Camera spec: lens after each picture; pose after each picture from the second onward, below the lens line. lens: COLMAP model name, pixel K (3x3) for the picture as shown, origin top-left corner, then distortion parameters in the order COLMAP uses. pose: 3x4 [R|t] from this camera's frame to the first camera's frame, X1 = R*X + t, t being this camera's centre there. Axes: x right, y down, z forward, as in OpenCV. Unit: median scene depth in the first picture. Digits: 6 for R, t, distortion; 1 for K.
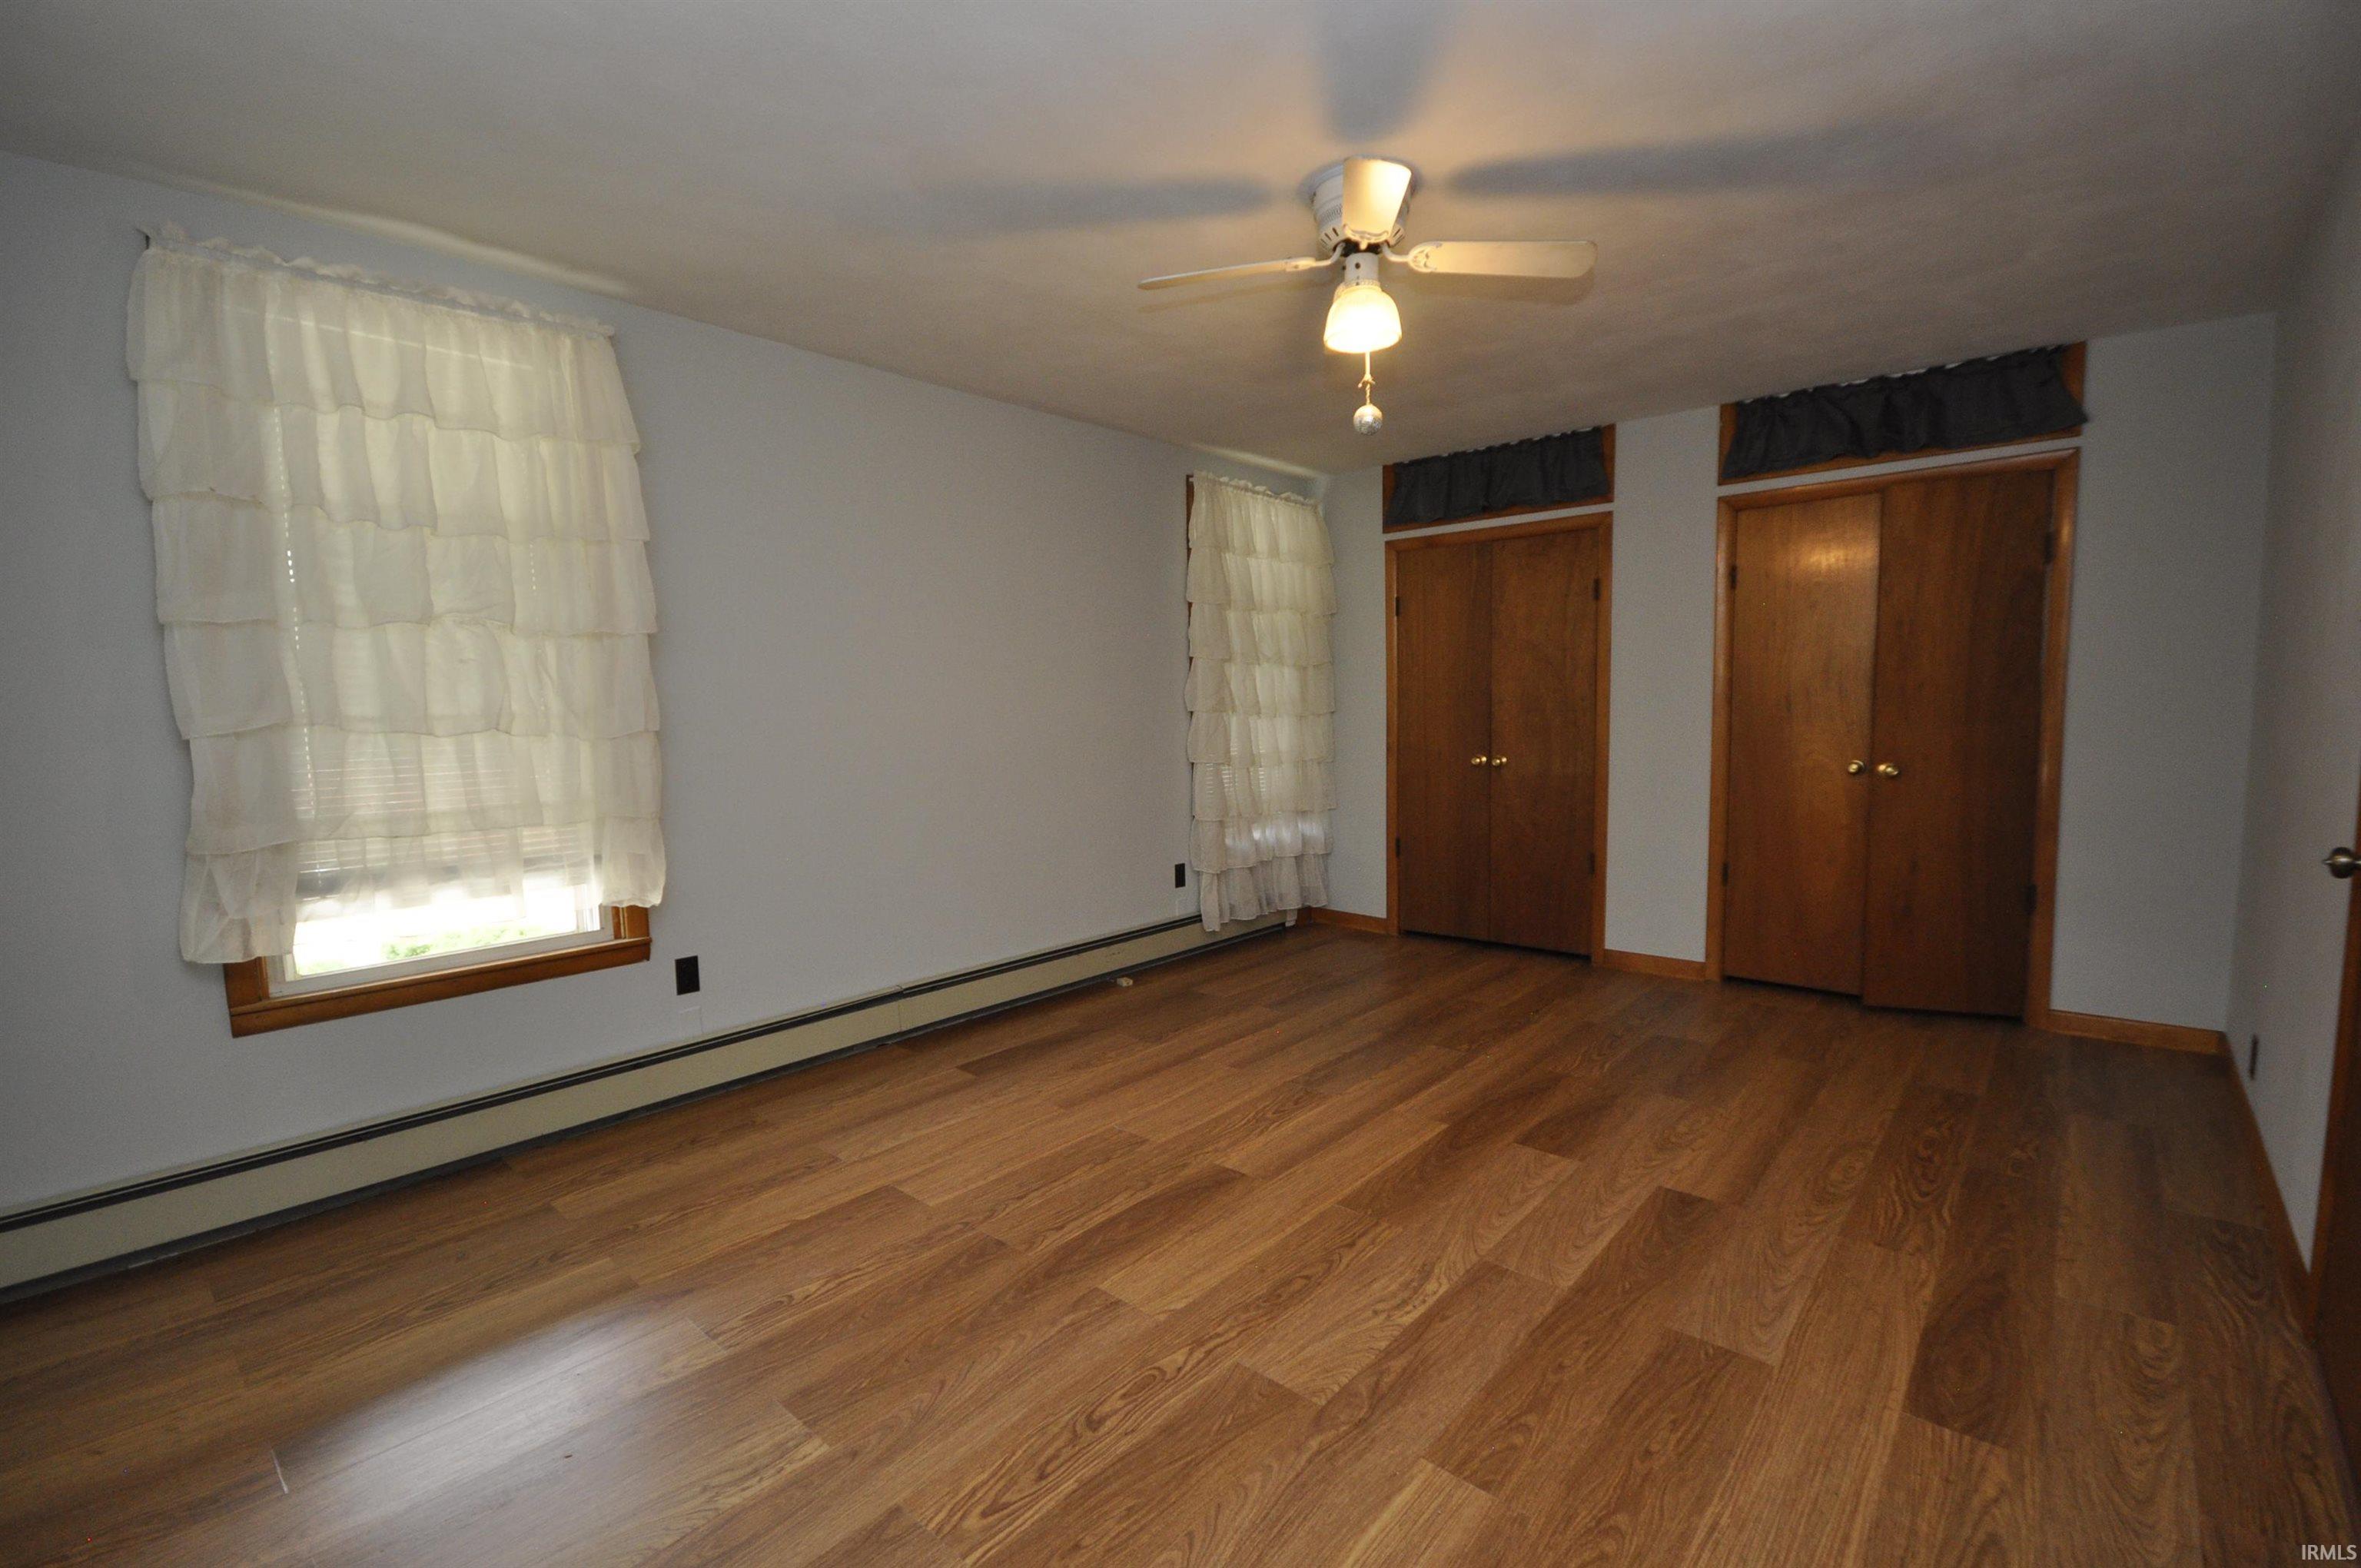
lens RADIAL K [[1026.8, 0, 1177.2], [0, 1026.8, 783.8], [0, 0, 1]] dist [0.002436, -0.006333]
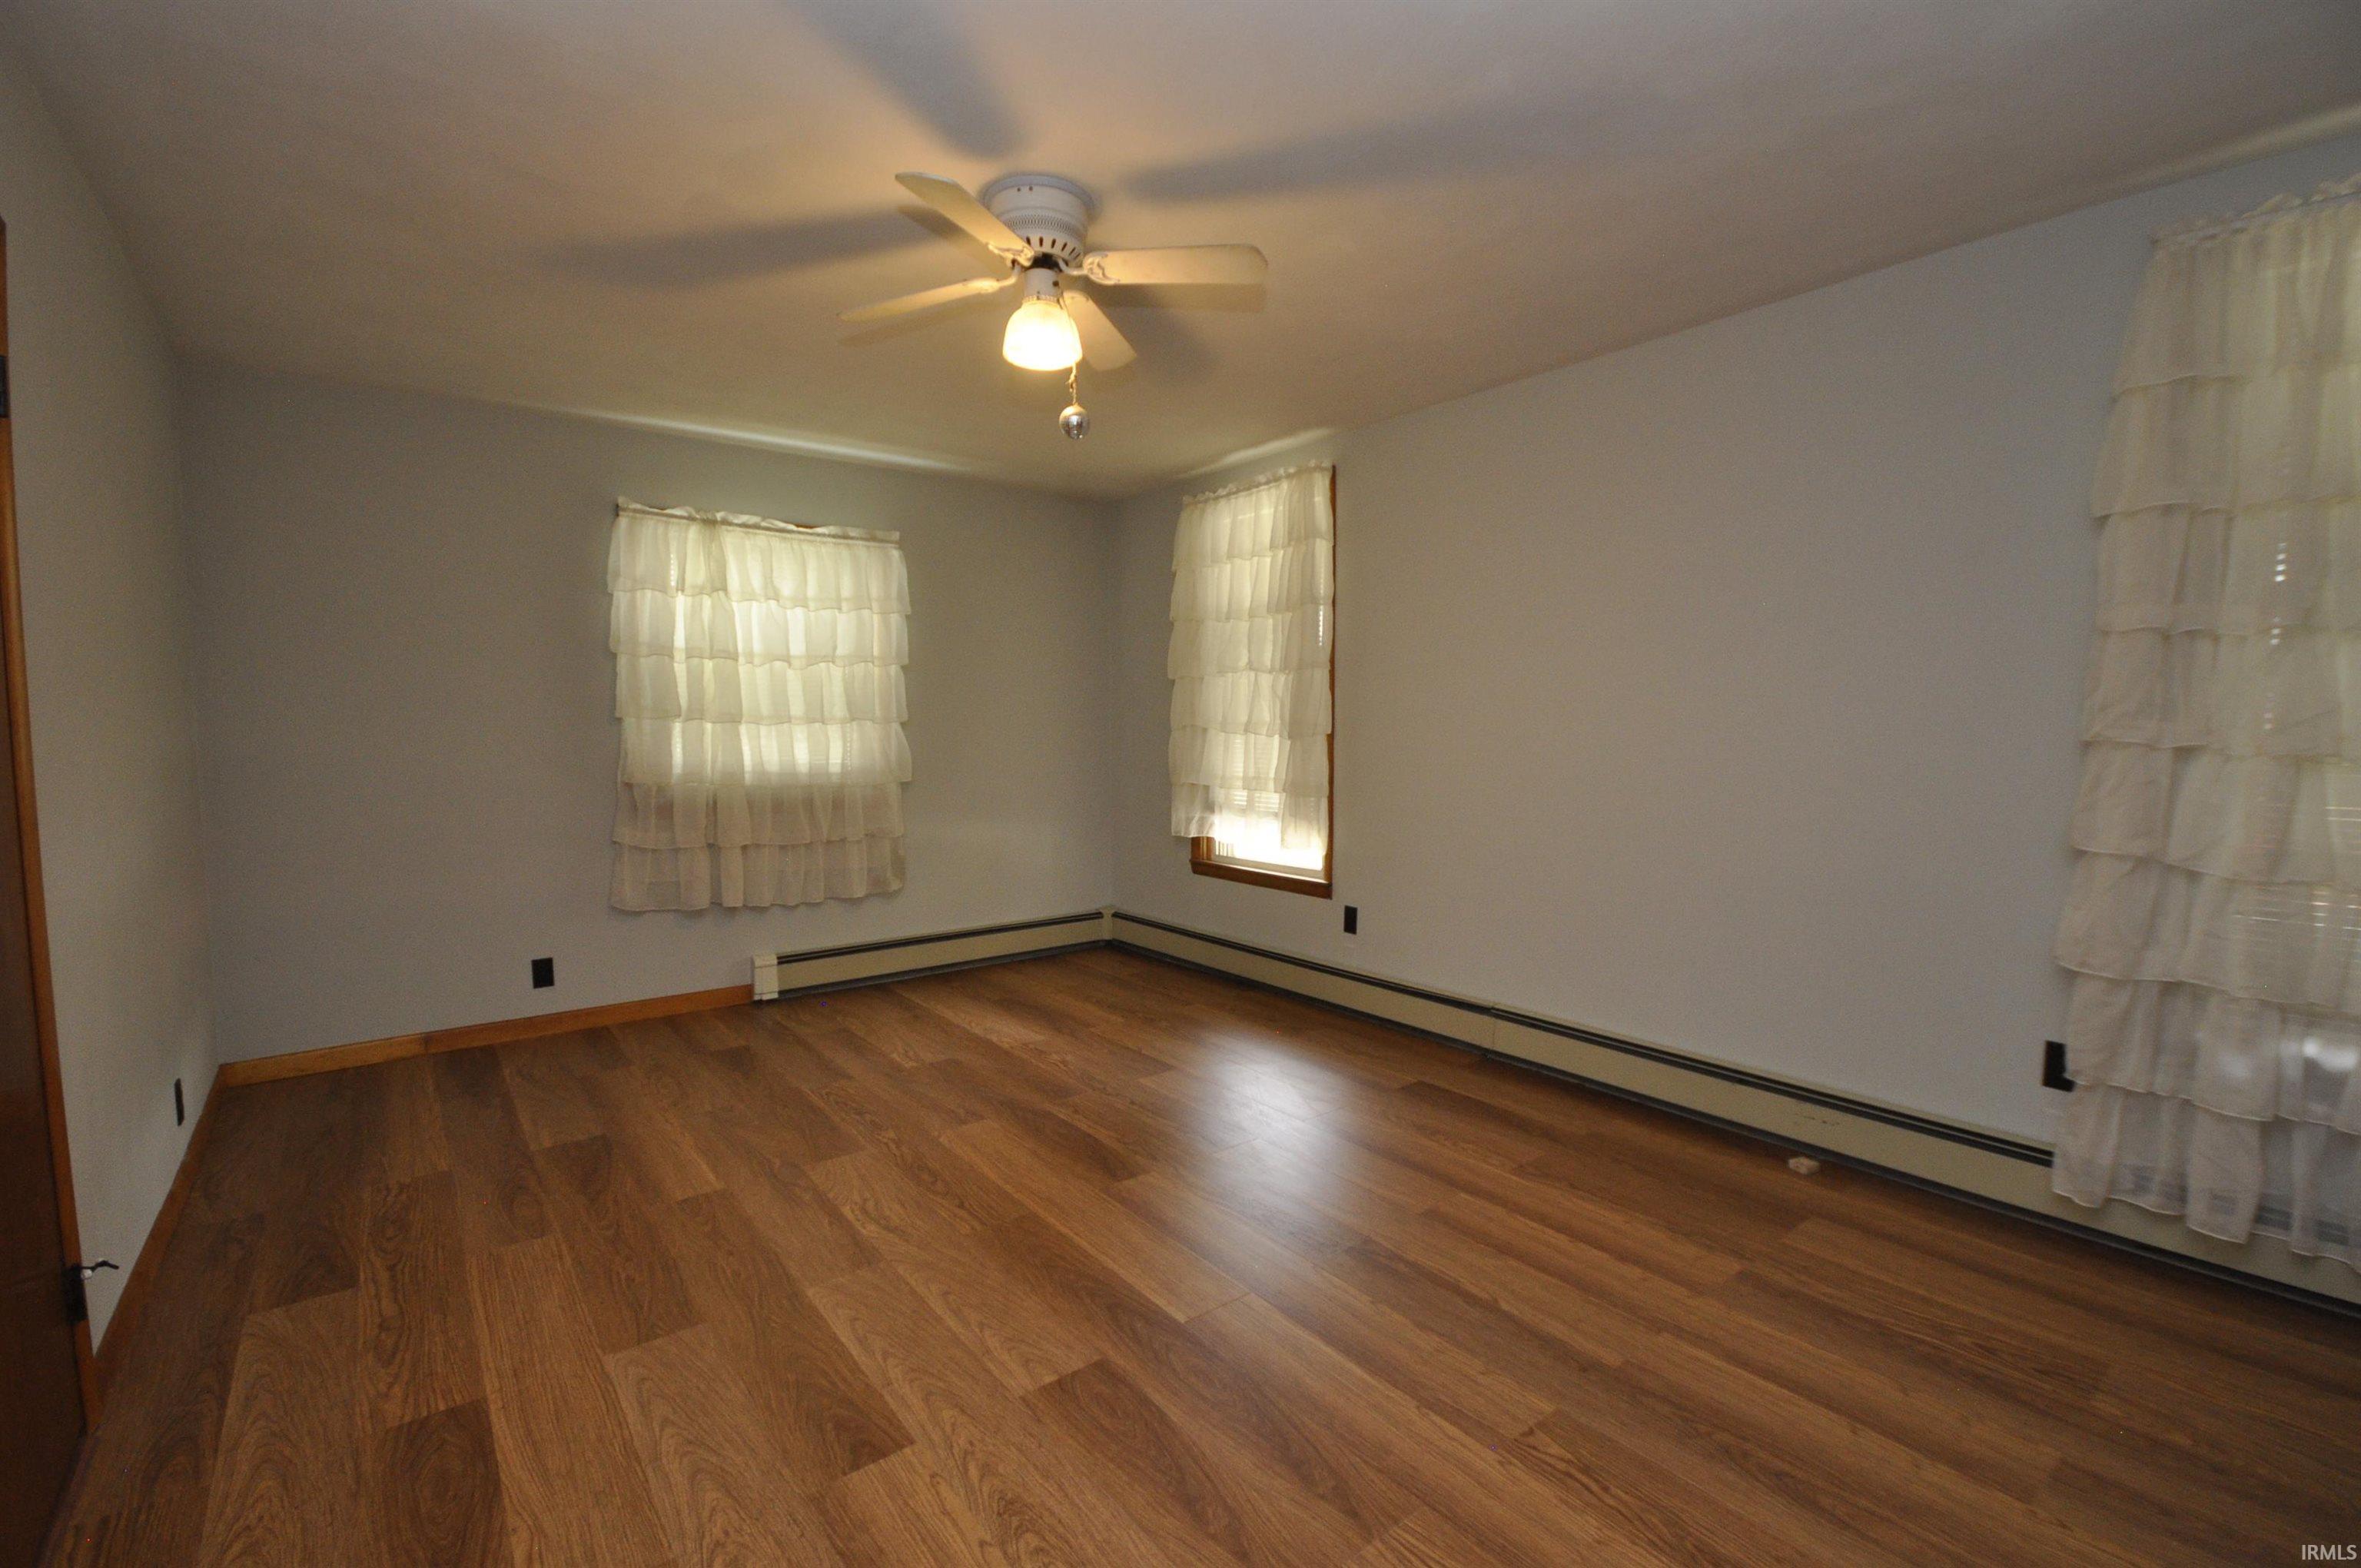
lens RADIAL K [[1026.8, 0, 1191.4], [0, 1026.8, 783.2], [0, 0, 1]] dist [0.002436, -0.006333]
pose [[-0.178542, 0.074038, -0.981143, 1.062785], [-0.074653, 0.993271, 0.088538, -0.115977], [0.981096, 0.089053, -0.171813, 1.246131]]
